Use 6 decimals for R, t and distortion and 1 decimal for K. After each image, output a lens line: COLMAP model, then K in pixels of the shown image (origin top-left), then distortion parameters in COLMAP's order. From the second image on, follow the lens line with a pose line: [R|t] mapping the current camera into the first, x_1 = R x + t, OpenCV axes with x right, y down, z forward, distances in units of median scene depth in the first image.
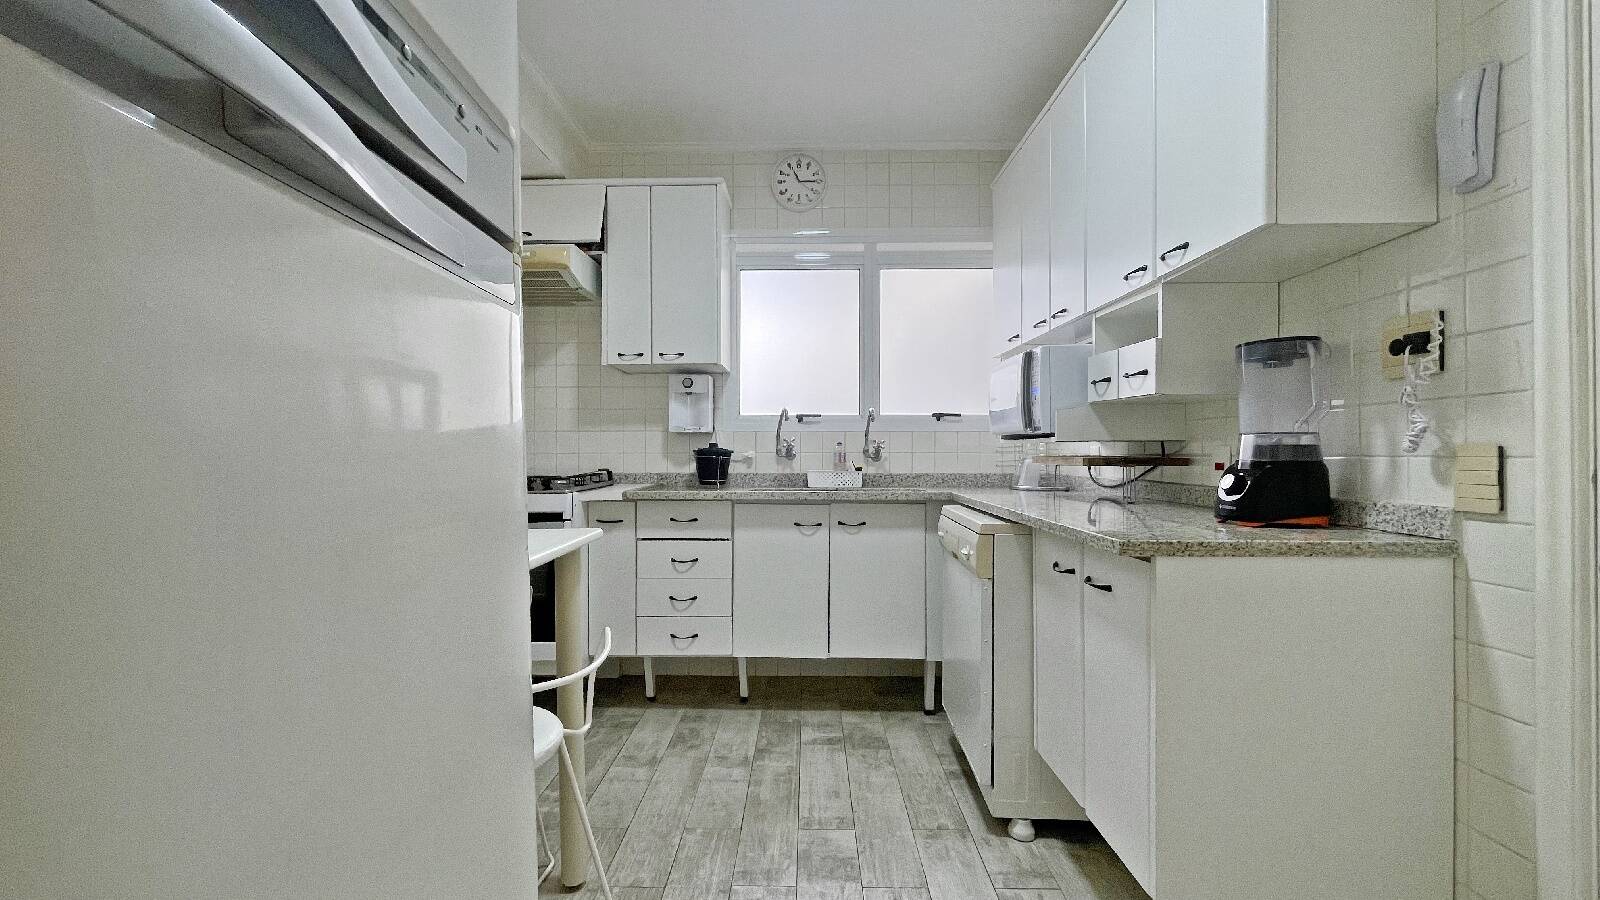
lens RADIAL K [[662.4, 0, 796.1], [0, 662.4, 453.3], [0, 0, 1]] dist [0.003461, -0.000187]
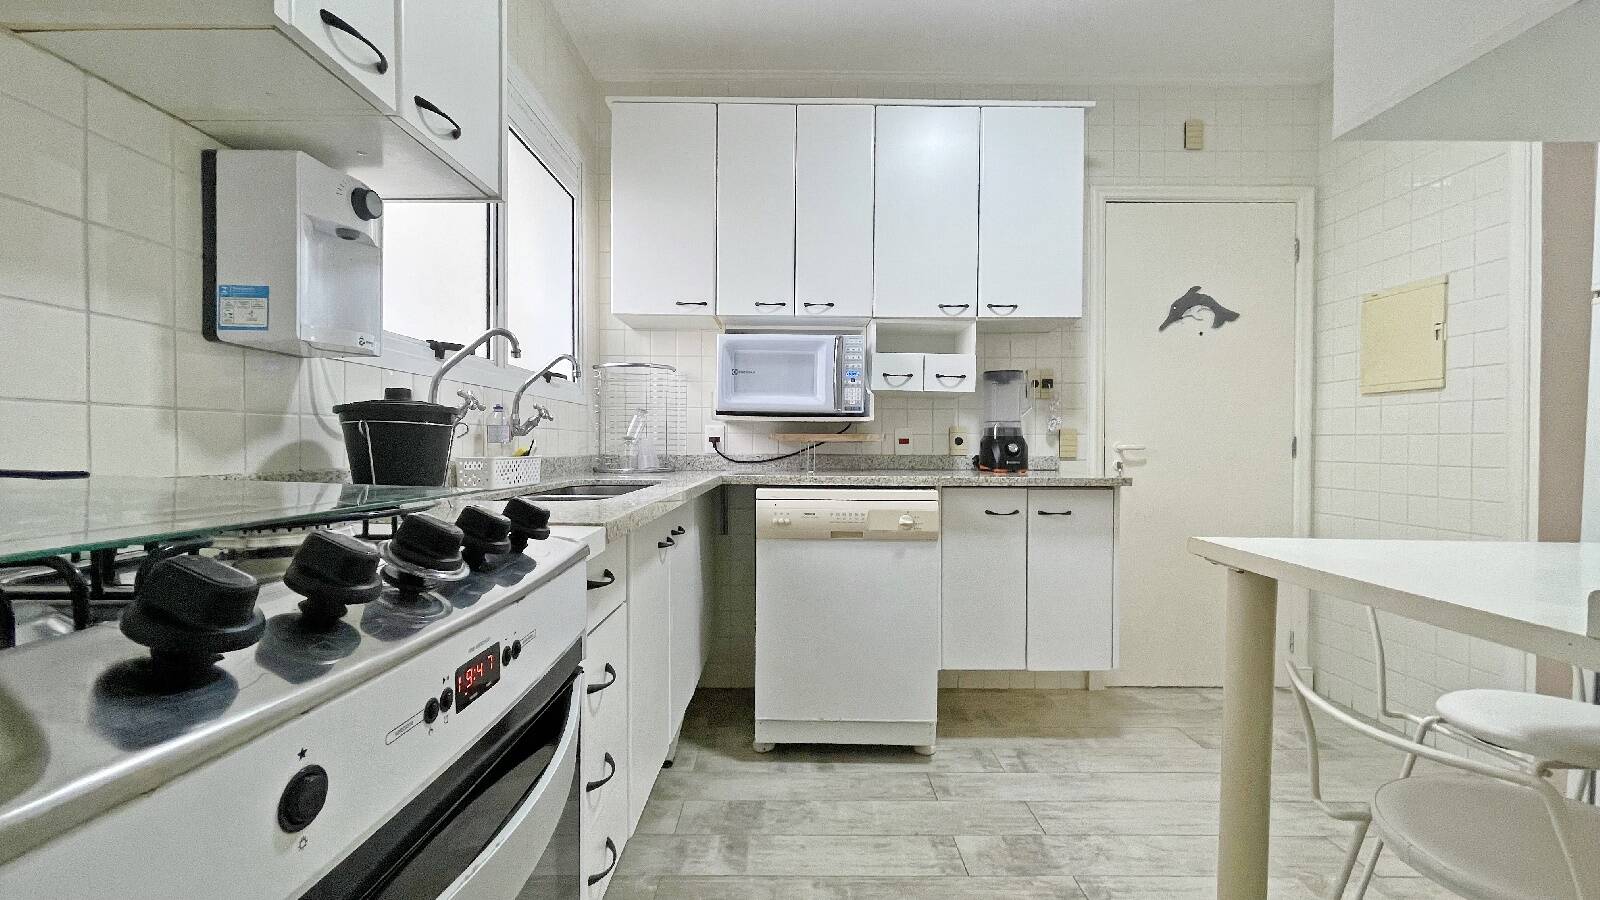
lens RADIAL K [[644.7, 0, 795.6], [0, 644.7, 450.5], [0, 0, 1]] dist [-0.001708, -0.000296]
pose [[-0.030524, -0.003739, 0.999527, -0.536729], [0.003478, 0.999987, 0.003847, 0.021531], [-0.999528, 0.003594, -0.030511, 0.840842]]
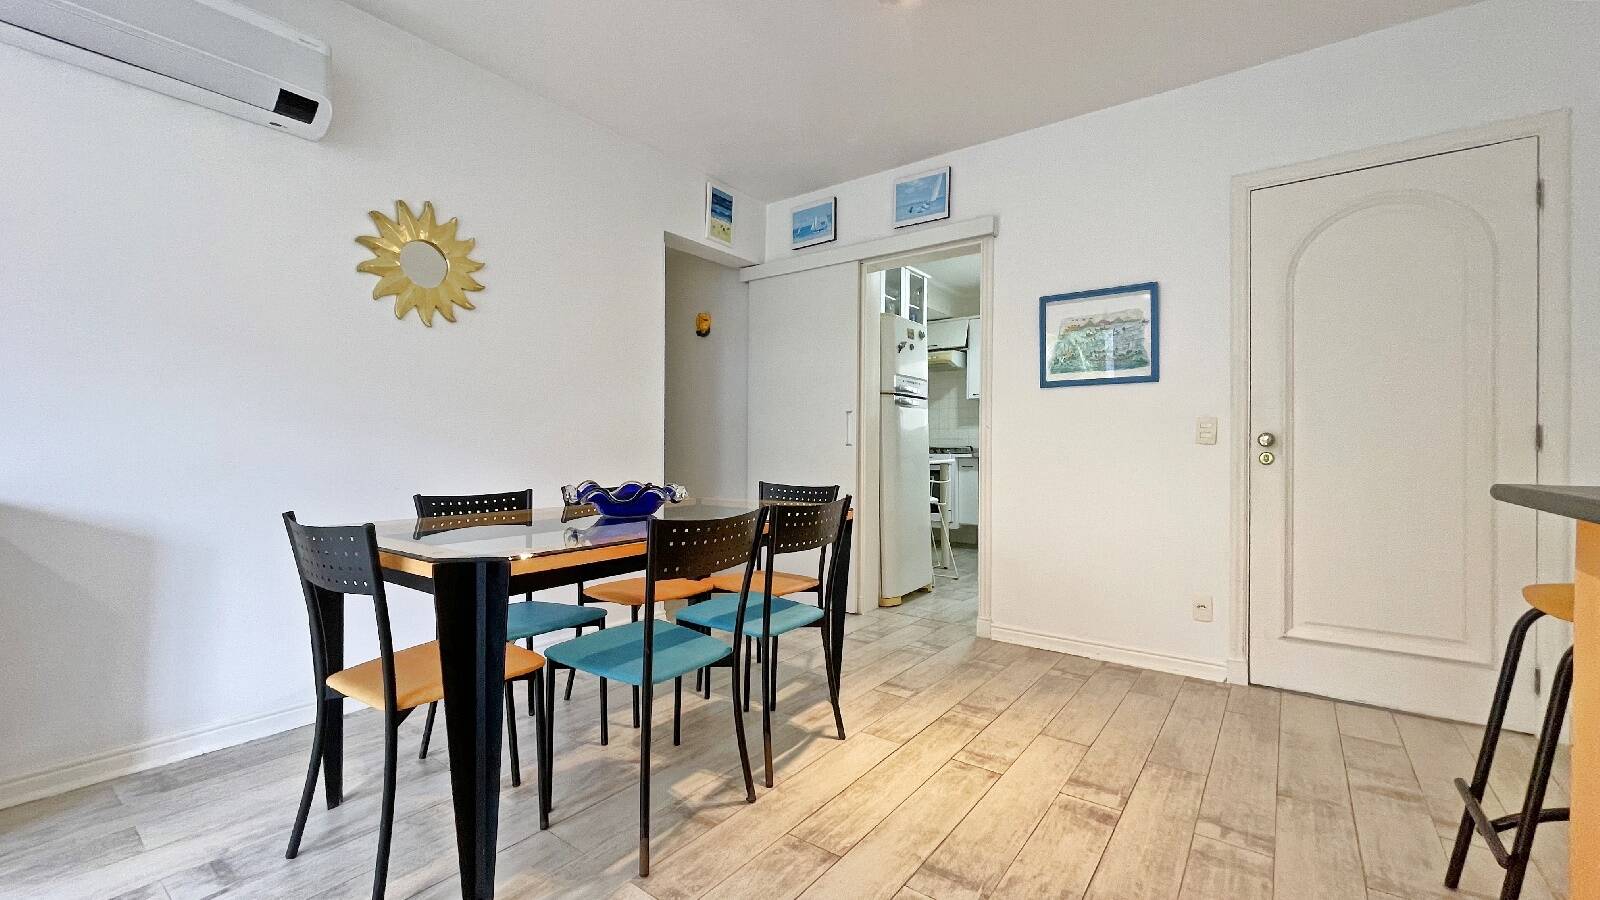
lens RADIAL K [[662.4, 0, 796.1], [0, 662.4, 453.3], [0, 0, 1]] dist [0.003461, -0.000187]
pose [[0.811561, 0.011990, -0.584145, 0.566189], [-0.004840, 0.999893, 0.013800, 0.022759], [0.584248, -0.008372, 0.811532, -1.191849]]
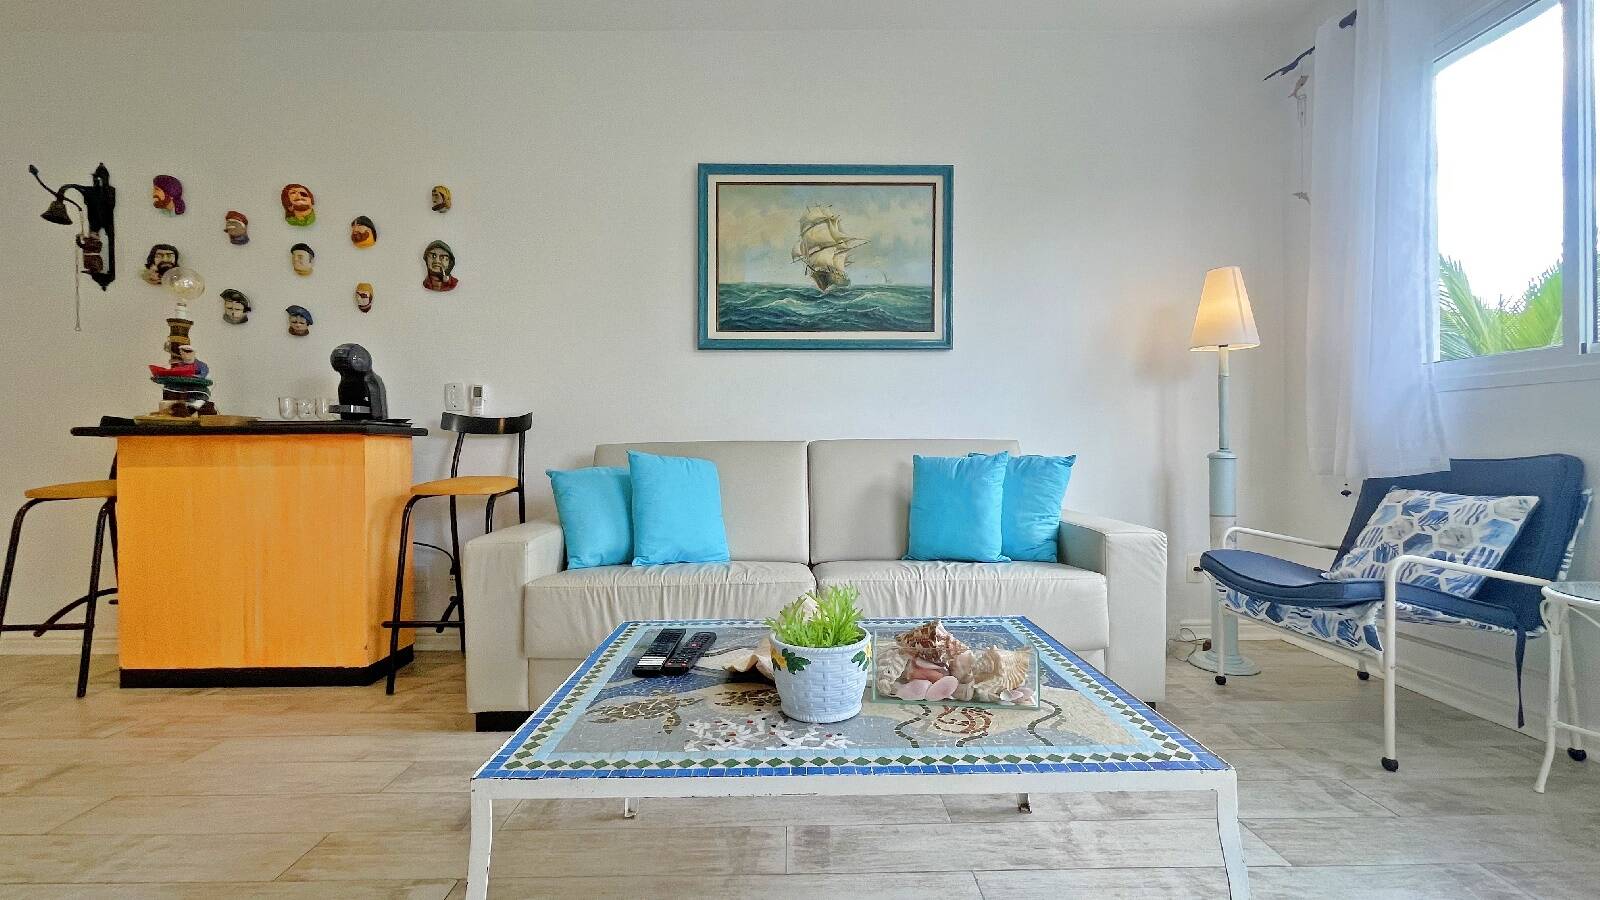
lens RADIAL K [[662.4, 0, 796.1], [0, 662.4, 453.3], [0, 0, 1]] dist [0.003461, -0.000187]
pose [[-0.023588, -0.004946, 0.999710, -0.127877], [-0.000325, 0.999988, 0.004940, 0.073255], [-0.999722, -0.000209, -0.023589, -1.413861]]
